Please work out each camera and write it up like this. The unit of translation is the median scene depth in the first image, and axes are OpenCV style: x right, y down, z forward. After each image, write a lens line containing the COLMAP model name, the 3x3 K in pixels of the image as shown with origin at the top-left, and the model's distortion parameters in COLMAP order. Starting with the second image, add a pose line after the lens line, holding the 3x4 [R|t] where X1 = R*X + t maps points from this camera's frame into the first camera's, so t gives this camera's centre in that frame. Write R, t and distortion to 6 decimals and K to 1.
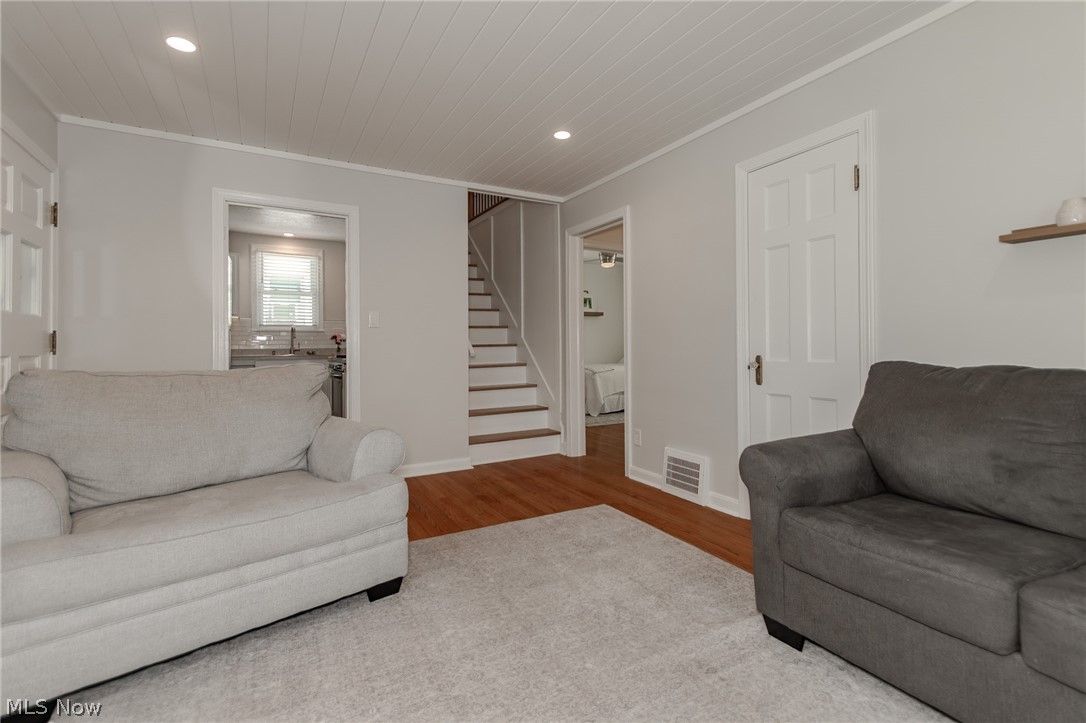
lens RADIAL K [[504.7, 0, 551.0], [0, 504.7, 340.1], [0, 0, 1]] dist [0.011227, 0.000986]
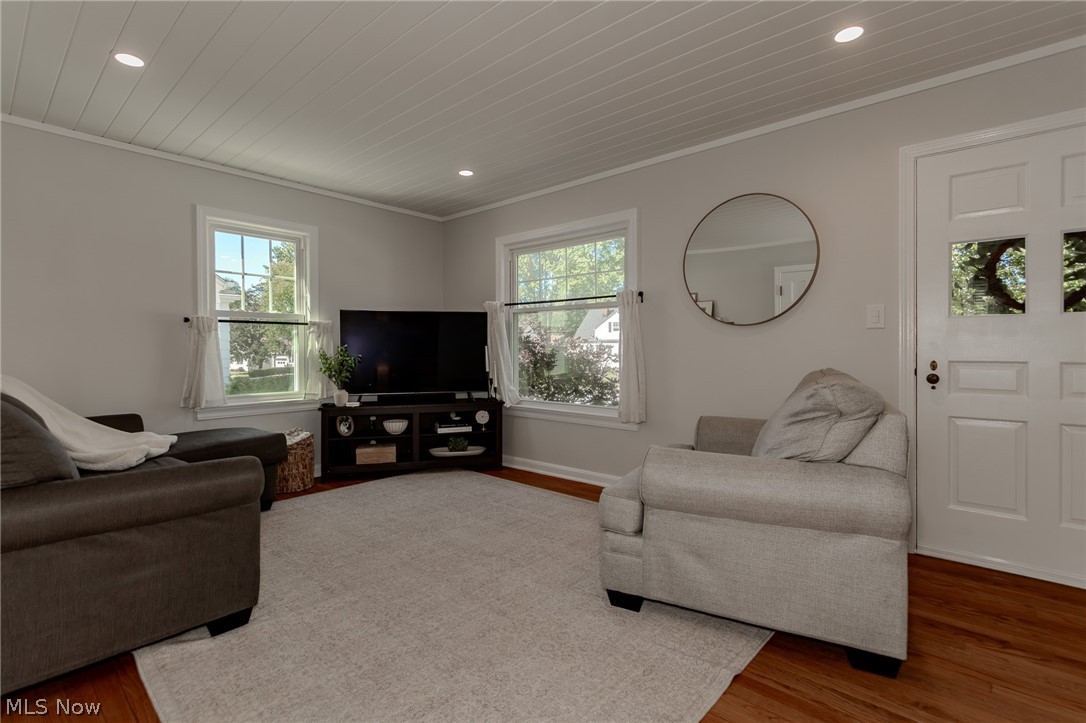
lens RADIAL K [[504.7, 0, 534.9], [0, 504.7, 353.9], [0, 0, 1]] dist [0.011227, 0.000986]
pose [[-0.948275, 0.013731, -0.317154, 0.143061], [0.014947, 0.999887, -0.001403, 0.002255], [0.317099, -0.006071, -0.948373, 1.795065]]
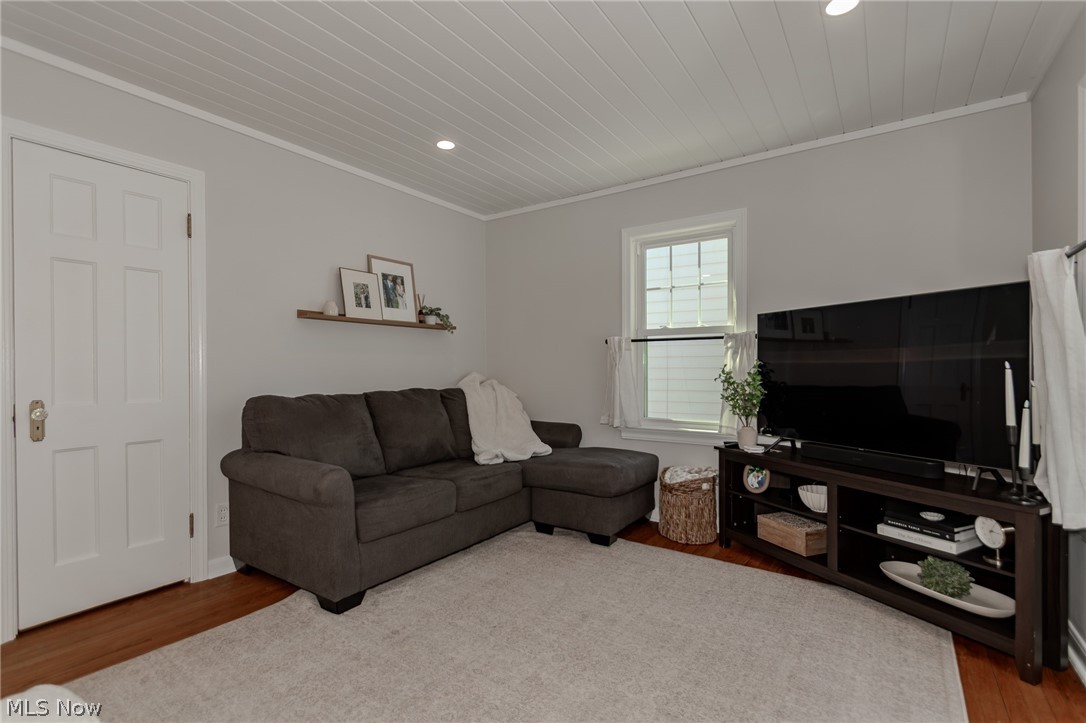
lens RADIAL K [[504.7, 0, 536.6], [0, 504.7, 368.2], [0, 0, 1]] dist [0.011227, 0.000986]
pose [[-0.437988, 0.007887, 0.898946, -0.731531], [-0.004368, 0.999931, -0.010901, -0.015416], [-0.898970, -0.008701, -0.437923, 0.886544]]
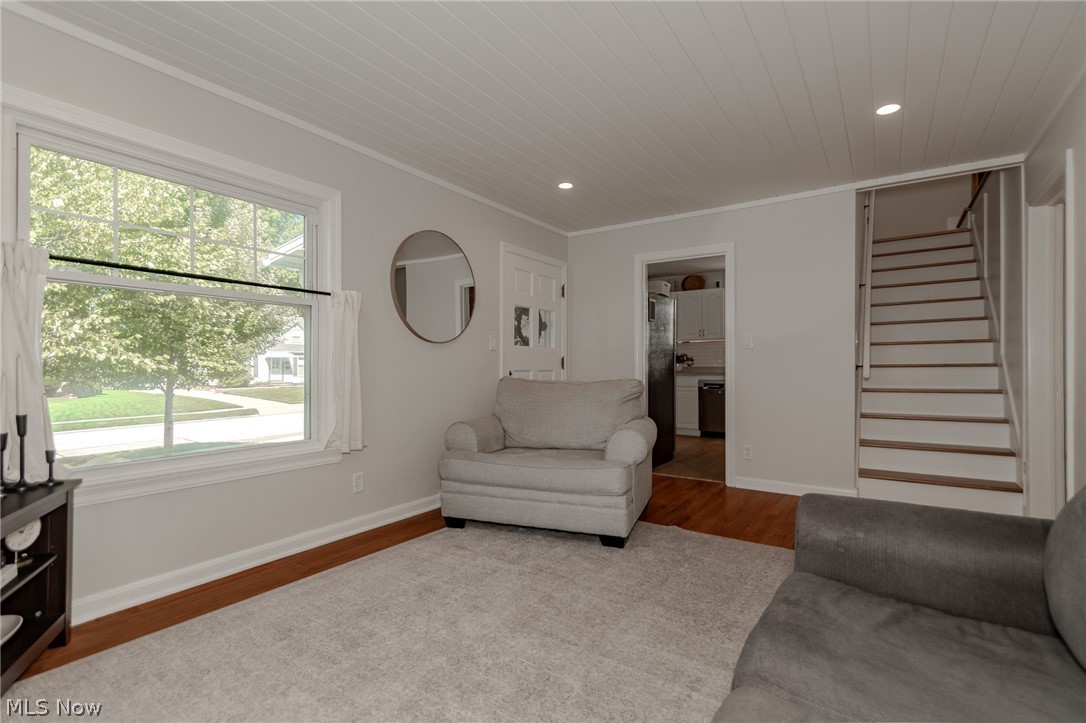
lens RADIAL K [[504.7, 0, 541.5], [0, 504.7, 364.2], [0, 0, 1]] dist [0.011227, 0.000986]
pose [[0.445146, 0.005911, -0.895439, 0.776229], [0.009920, 0.999884, 0.011531, -0.016280], [0.895403, -0.014016, 0.445035, 0.193433]]
